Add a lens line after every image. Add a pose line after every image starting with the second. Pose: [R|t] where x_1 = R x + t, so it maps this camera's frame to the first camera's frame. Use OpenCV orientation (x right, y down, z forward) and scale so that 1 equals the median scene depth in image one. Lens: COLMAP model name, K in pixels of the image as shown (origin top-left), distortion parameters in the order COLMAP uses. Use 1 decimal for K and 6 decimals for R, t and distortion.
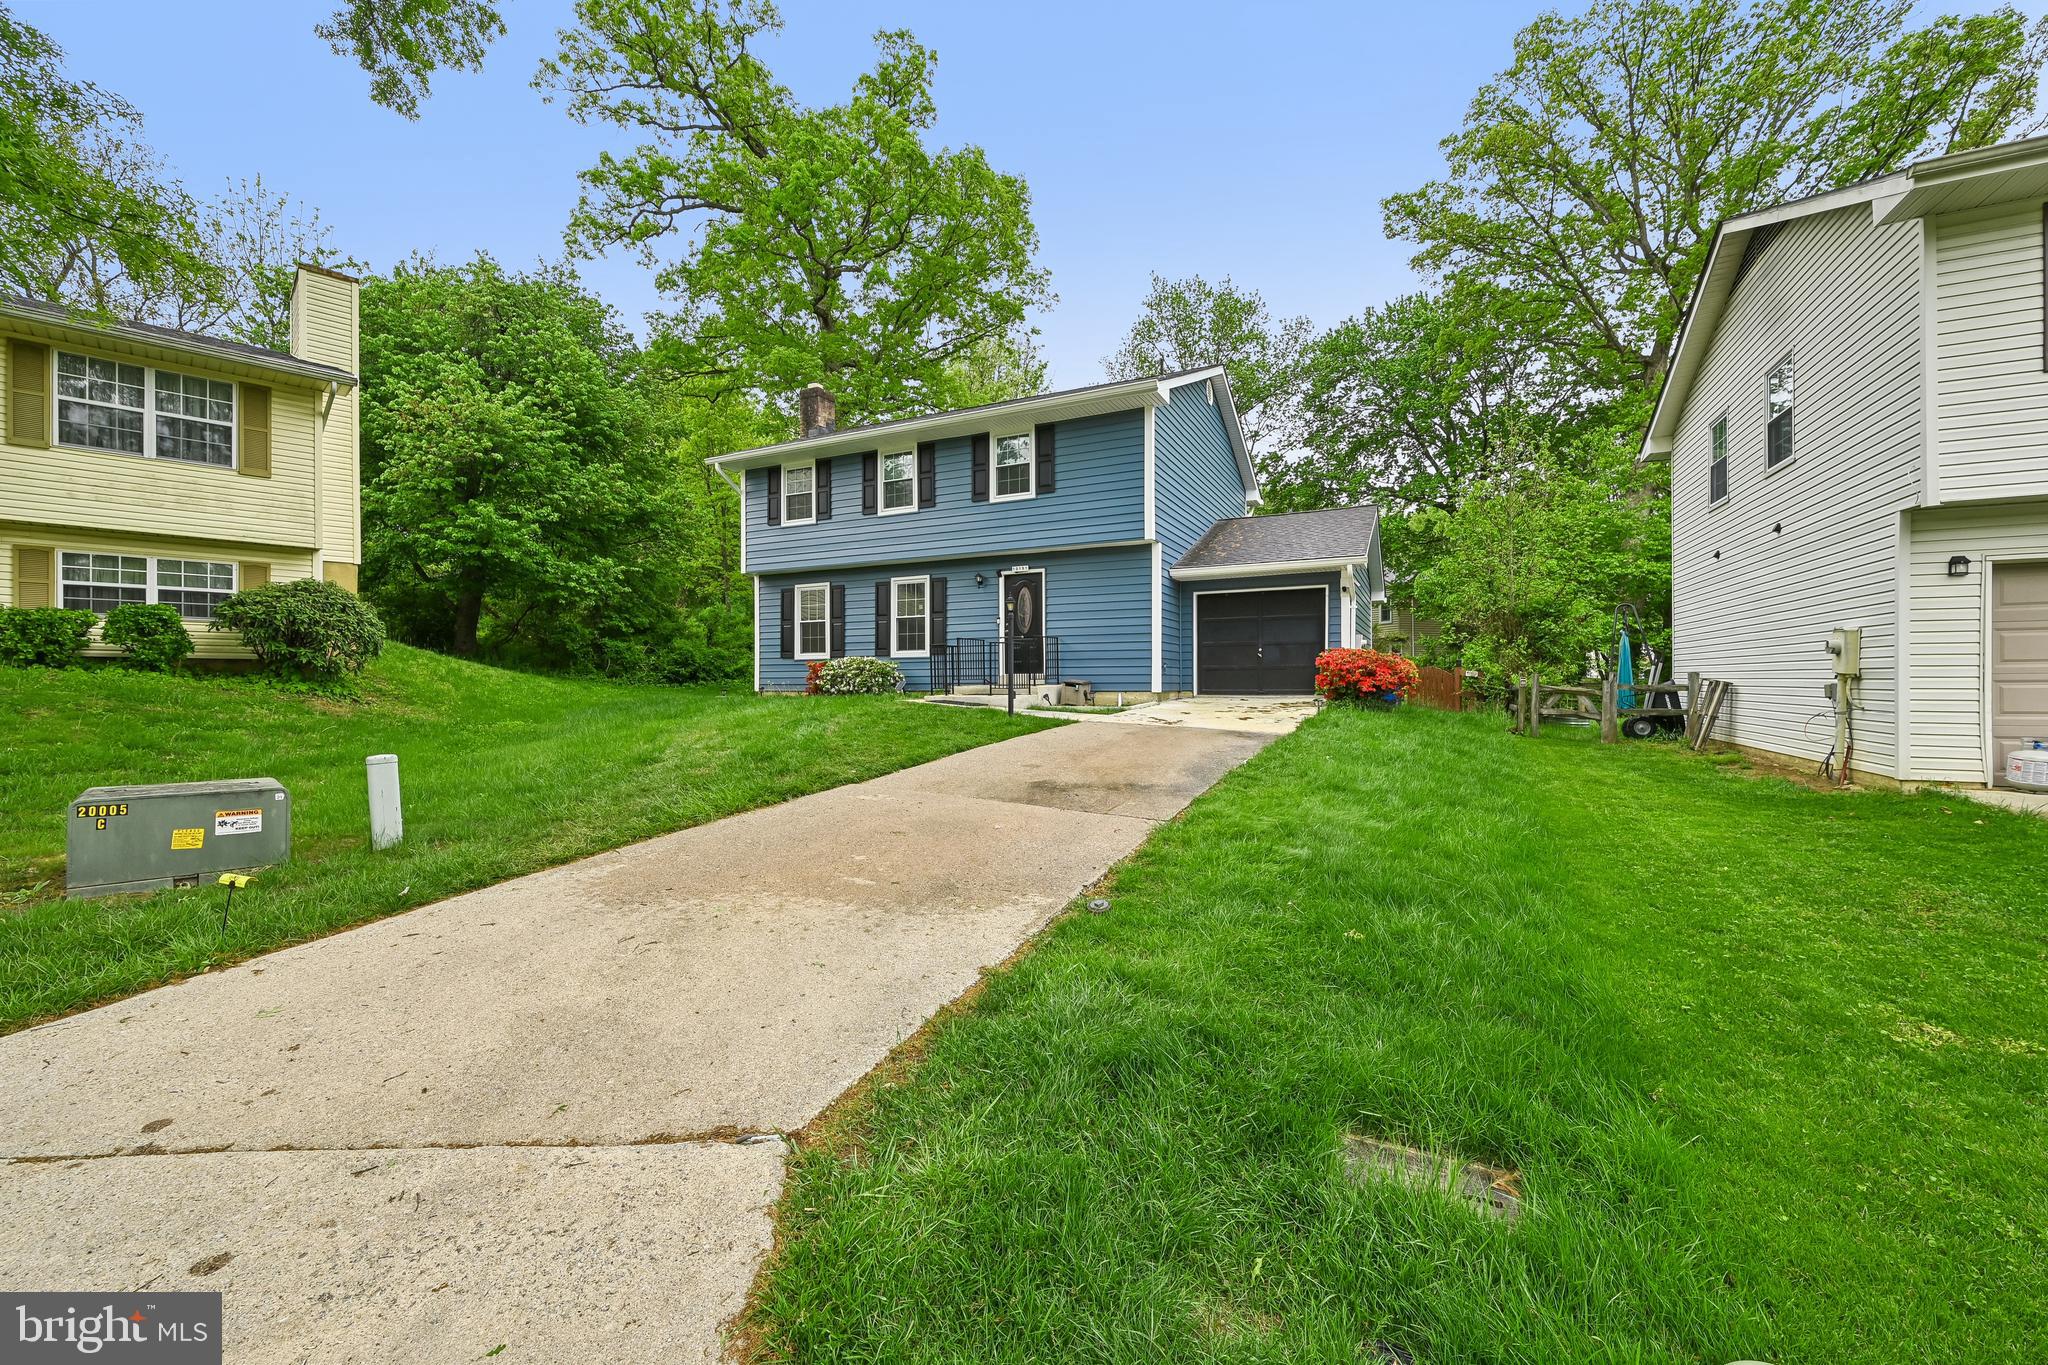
lens RADIAL K [[810.7, 0, 1044.7], [0, 810.7, 684.0], [0, 0, 1]] dist [0.004439, -0.000836]
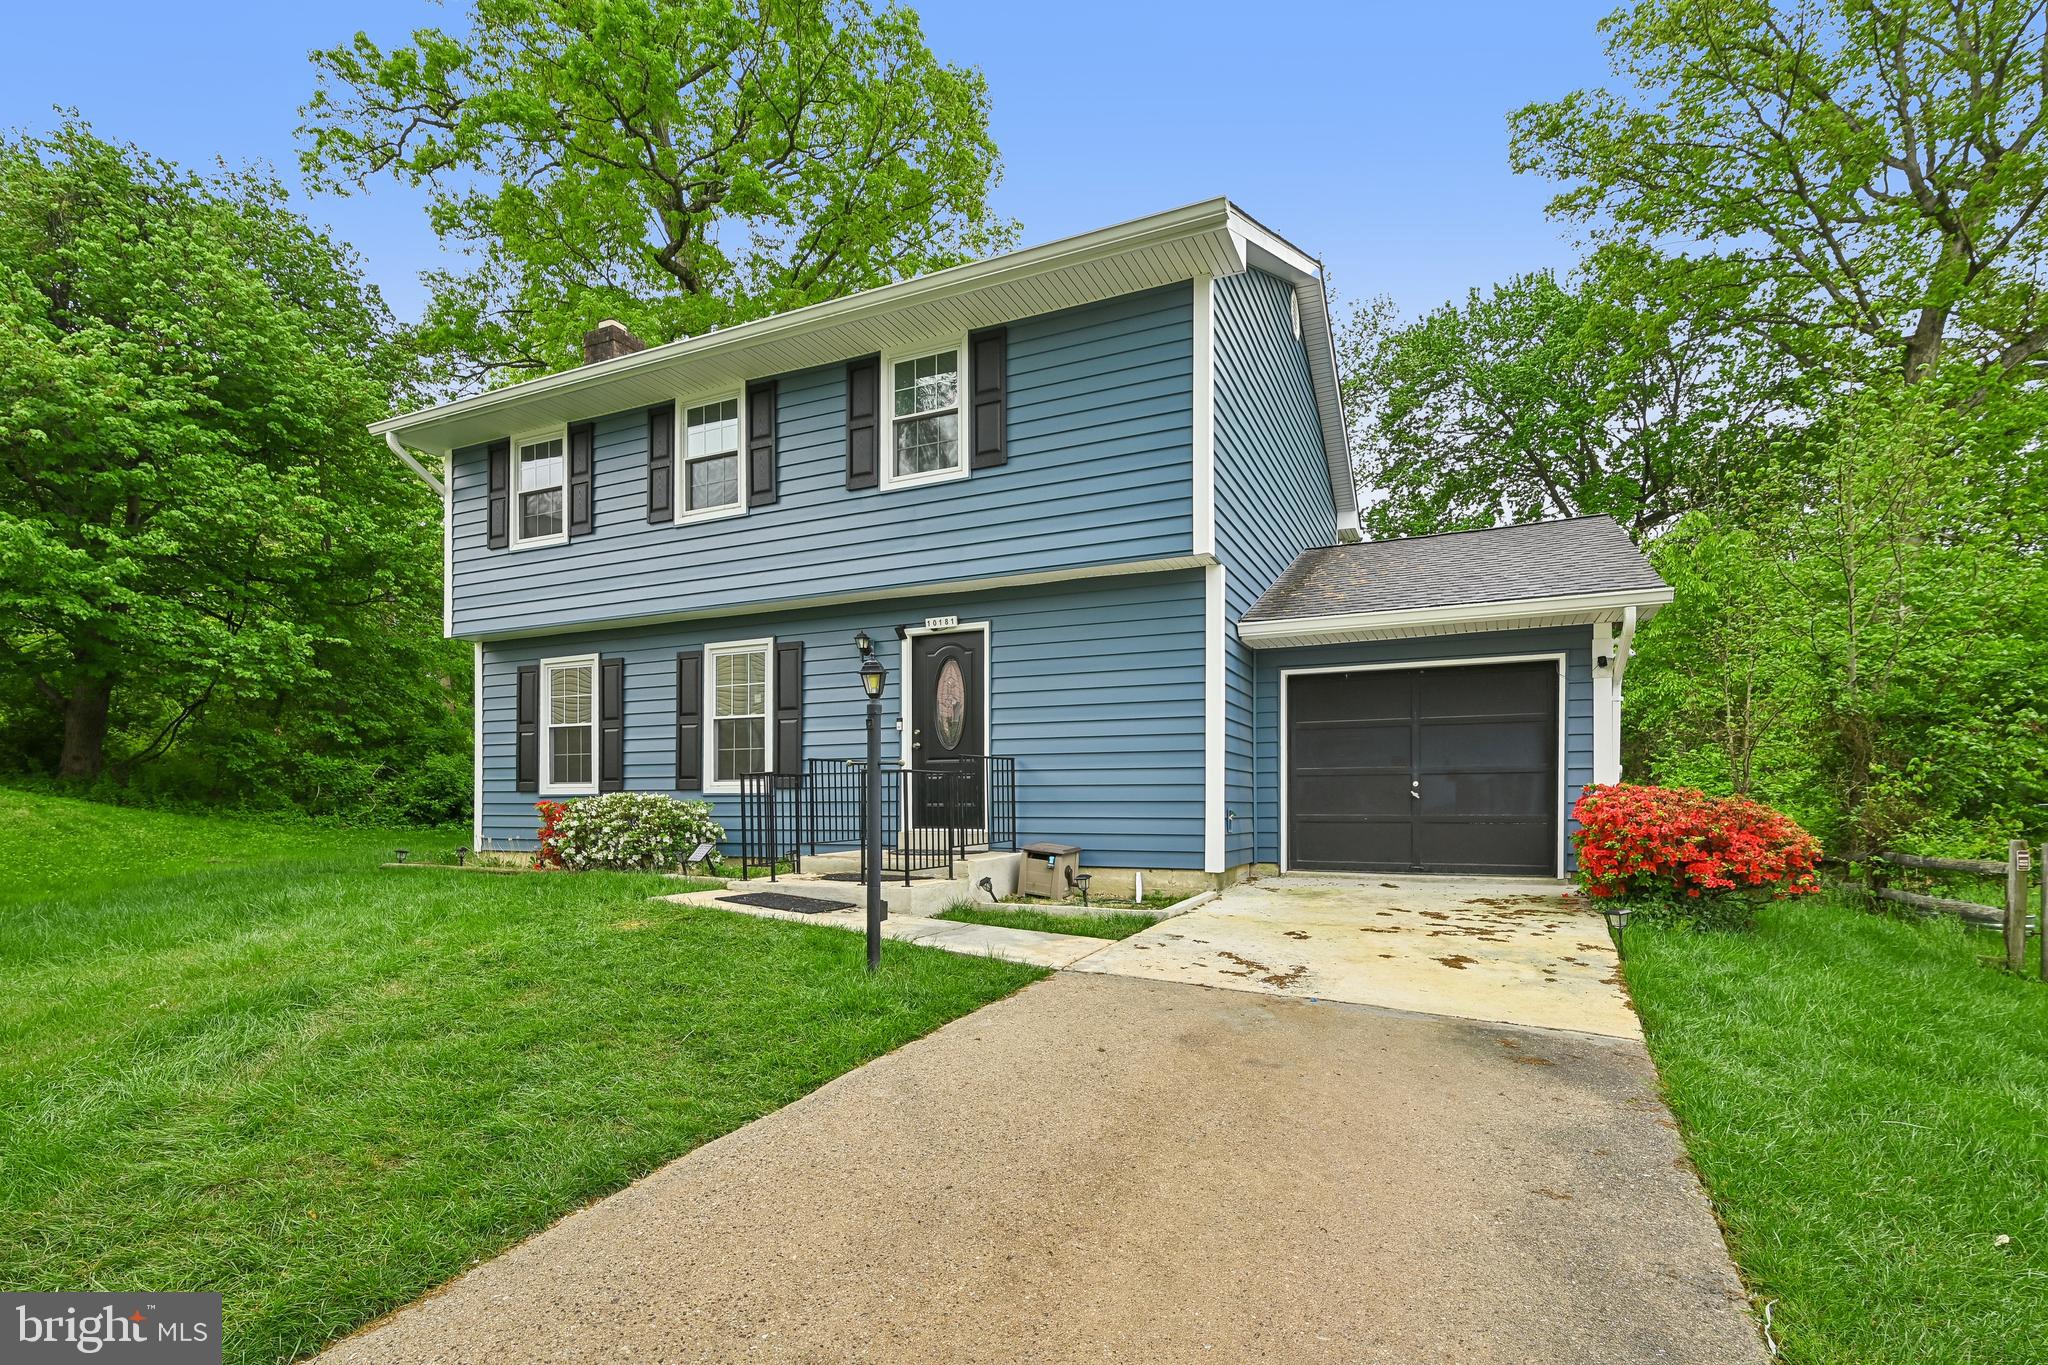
lens RADIAL K [[977.4, 0, 1034.5], [0, 977.4, 806.2], [0, 0, 1]] dist [0.007380, -0.001587]
pose [[0.999924, 0.003302, 0.011912, 0.019814], [-0.003279, 0.999993, -0.001960, -0.023990], [-0.011918, 0.001921, 0.999927, 0.356811]]
